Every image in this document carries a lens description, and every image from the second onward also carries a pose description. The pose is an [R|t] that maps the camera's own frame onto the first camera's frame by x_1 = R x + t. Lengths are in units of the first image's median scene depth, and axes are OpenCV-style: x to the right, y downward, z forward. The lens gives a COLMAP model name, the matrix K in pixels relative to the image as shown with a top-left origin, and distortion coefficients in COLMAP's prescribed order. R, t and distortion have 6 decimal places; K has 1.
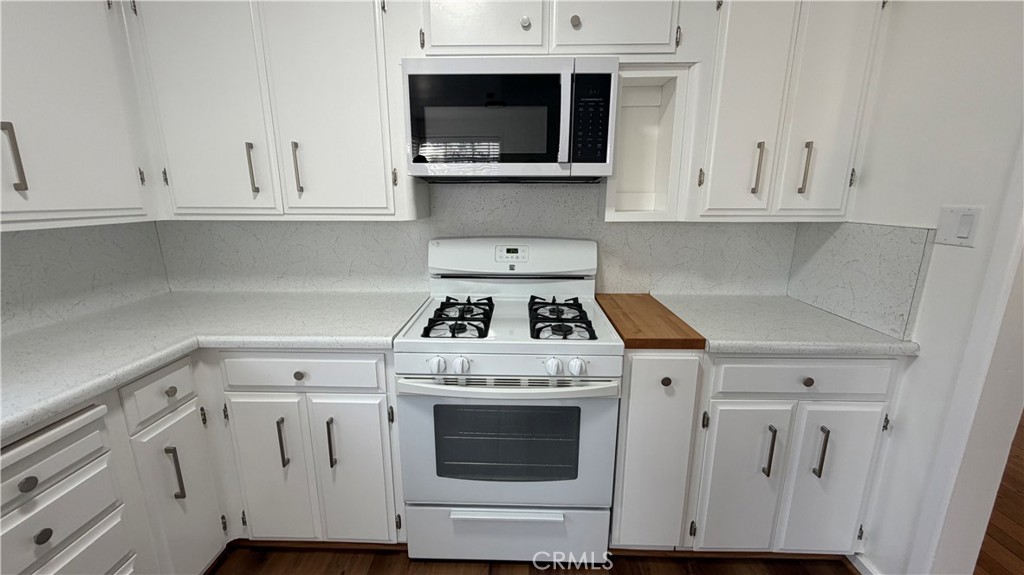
lens RADIAL K [[408.7, 0, 508.5], [0, 408.7, 289.2], [0, 0, 1]] dist [0.000311, -0.000238]
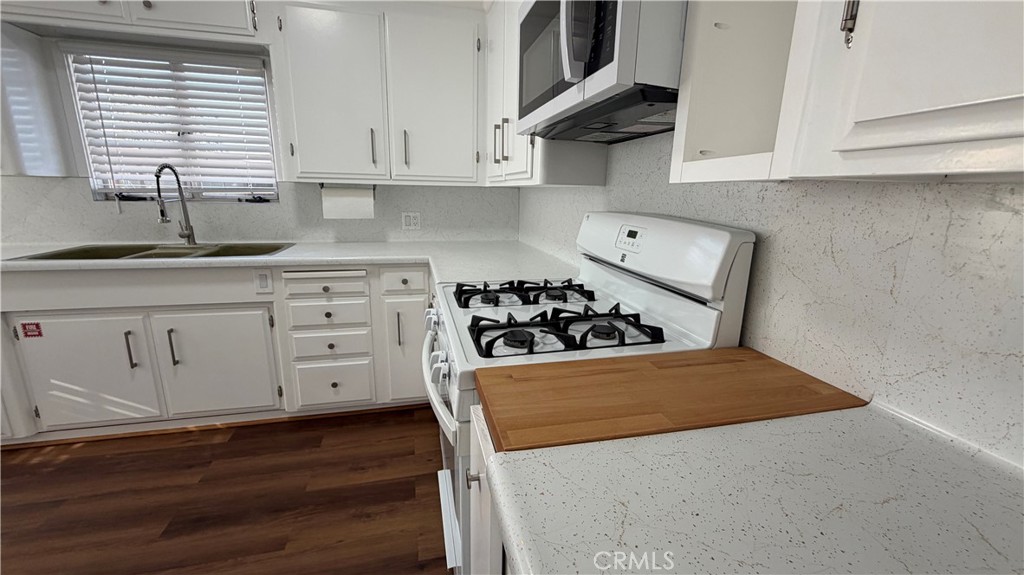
lens RADIAL K [[408.7, 0, 511.8], [0, 408.7, 288.1], [0, 0, 1]] dist [0.000311, -0.000238]
pose [[0.262716, 0.226677, -0.937869, 0.807596], [-0.236774, 0.957437, 0.165081, -0.097197], [0.935371, 0.178694, 0.305205, 0.831174]]
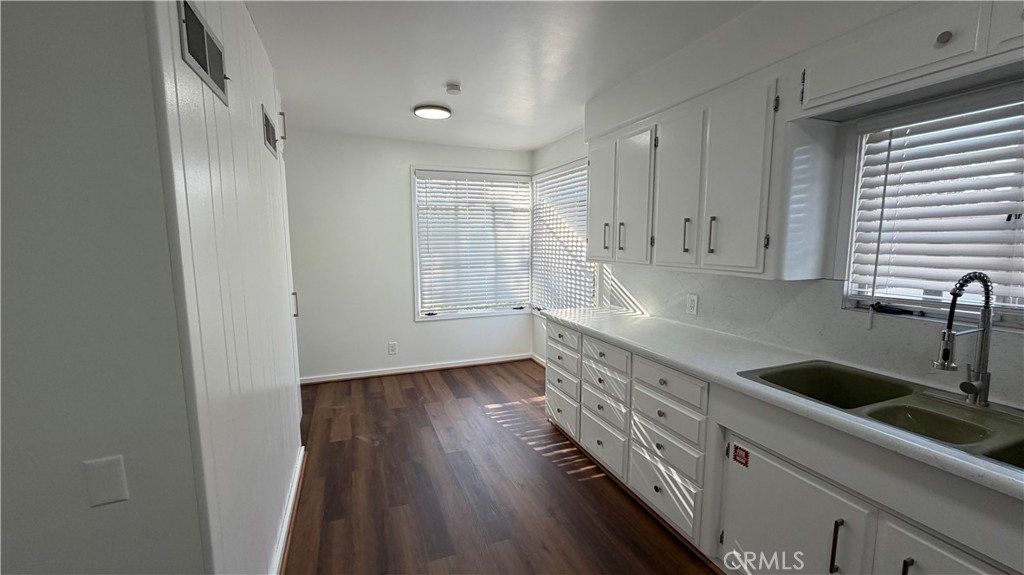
lens RADIAL K [[408.7, 0, 507.2], [0, 408.7, 289.4], [0, 0, 1]] dist [0.000311, -0.000238]
pose [[-0.923443, 0.043930, -0.381213, 0.225045], [-0.086964, 0.943621, 0.319401, -0.148684], [0.373752, 0.328100, -0.867560, 0.408563]]
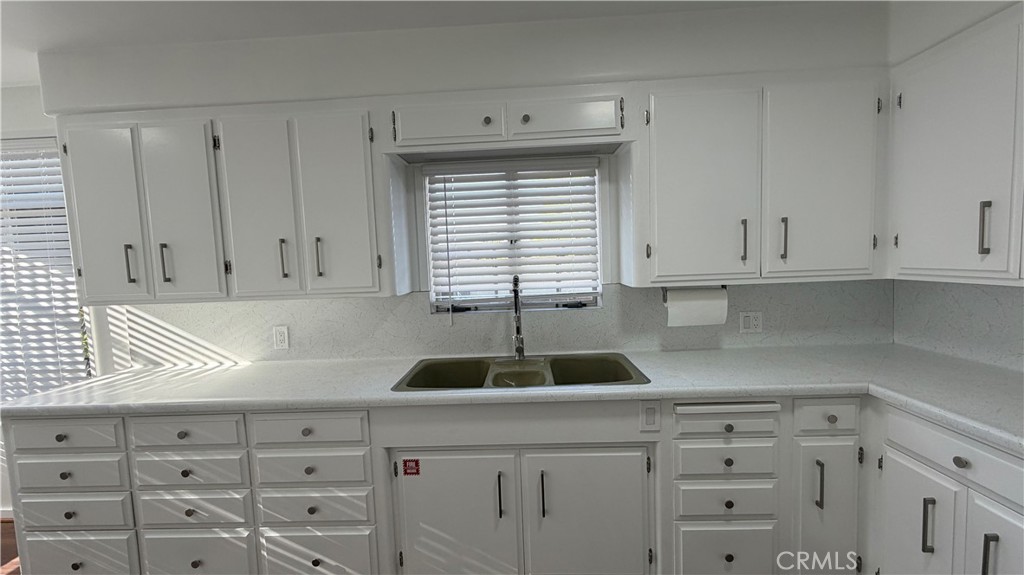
lens RADIAL K [[408.7, 0, 512.2], [0, 408.7, 288.8], [0, 0, 1]] dist [0.000311, -0.000238]
pose [[-0.007947, 0.072836, -0.997312, 0.345977], [-0.184725, 0.980072, 0.073048, -0.040299], [0.982758, 0.184809, 0.005666, -0.019443]]
